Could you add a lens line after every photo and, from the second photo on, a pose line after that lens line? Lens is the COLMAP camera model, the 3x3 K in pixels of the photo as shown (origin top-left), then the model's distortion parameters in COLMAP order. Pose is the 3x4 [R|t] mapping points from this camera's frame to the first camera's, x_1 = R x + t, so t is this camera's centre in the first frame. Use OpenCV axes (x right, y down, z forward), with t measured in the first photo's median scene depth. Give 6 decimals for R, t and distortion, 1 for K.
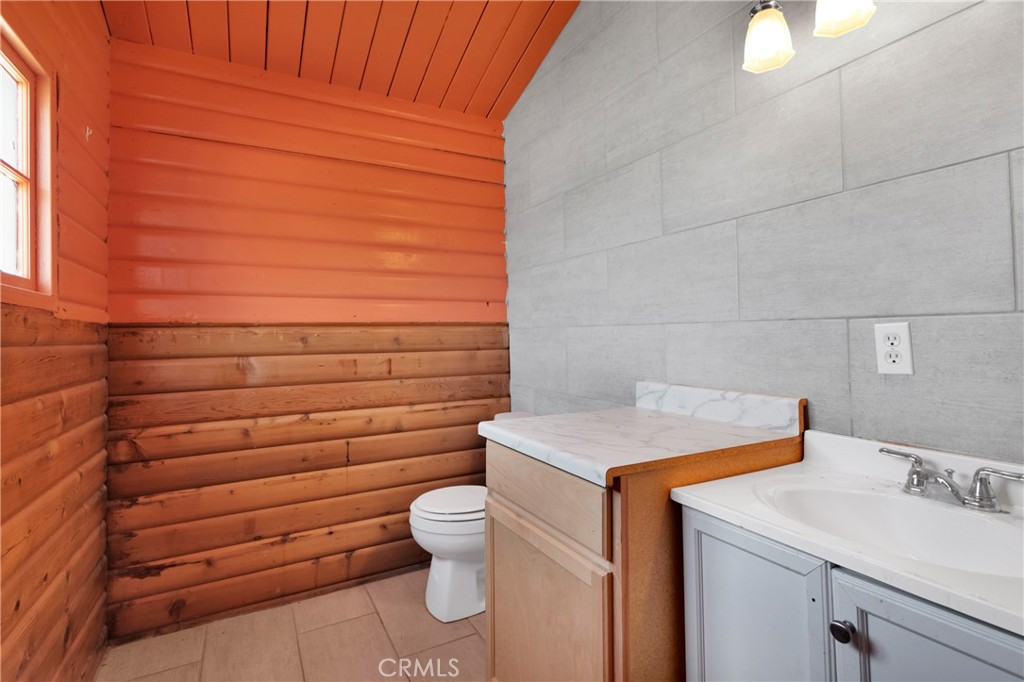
lens RADIAL K [[552.2, 0, 665.5], [0, 552.2, 311.9], [0, 0, 1]] dist [-0.001611, -0.000106]
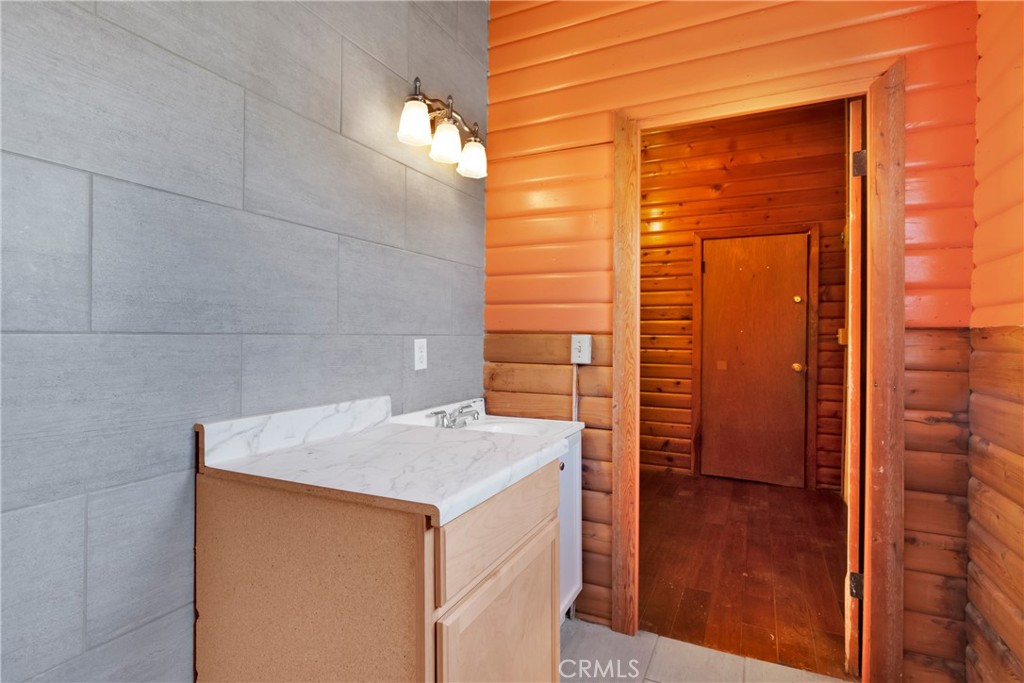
lens RADIAL K [[508.3, 0, 512.0], [0, 508.3, 341.5], [0, 0, 1]] dist [-0.000368, -0.000012]
pose [[-0.454905, 0.019343, 0.890330, -0.836695], [-0.010950, 0.999567, -0.027312, 0.050934], [-0.890473, -0.022174, -0.454496, 1.113292]]
